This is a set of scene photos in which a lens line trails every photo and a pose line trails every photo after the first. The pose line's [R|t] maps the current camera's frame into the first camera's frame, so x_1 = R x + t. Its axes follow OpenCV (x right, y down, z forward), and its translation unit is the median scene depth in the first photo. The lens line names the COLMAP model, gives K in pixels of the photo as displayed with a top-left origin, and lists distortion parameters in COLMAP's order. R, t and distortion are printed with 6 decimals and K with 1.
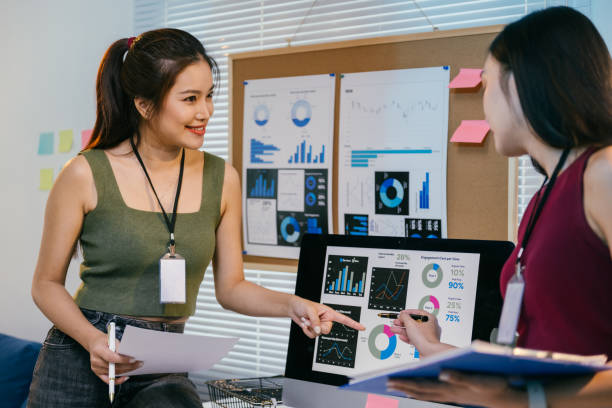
lens RADIAL K [[948.5, 0, 304.4], [0, 948.5, 214.2], [0, 0, 1]] dist [0.030439, -0.044983]
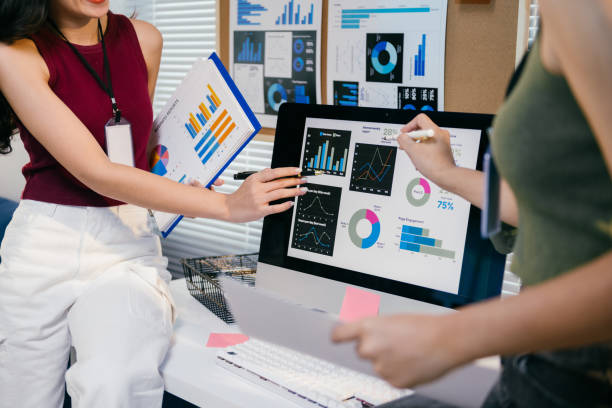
lens RADIAL K [[768.1, 0, 320.2], [0, 768.1, 206.6], [0, 0, 1]] dist [0.088262, -0.005274]
pose [[0.999880, 0.013858, -0.006928, 0.037612], [-0.012592, 0.987404, 0.157716, 0.002508], [0.009026, -0.157610, 0.987460, 0.246915]]
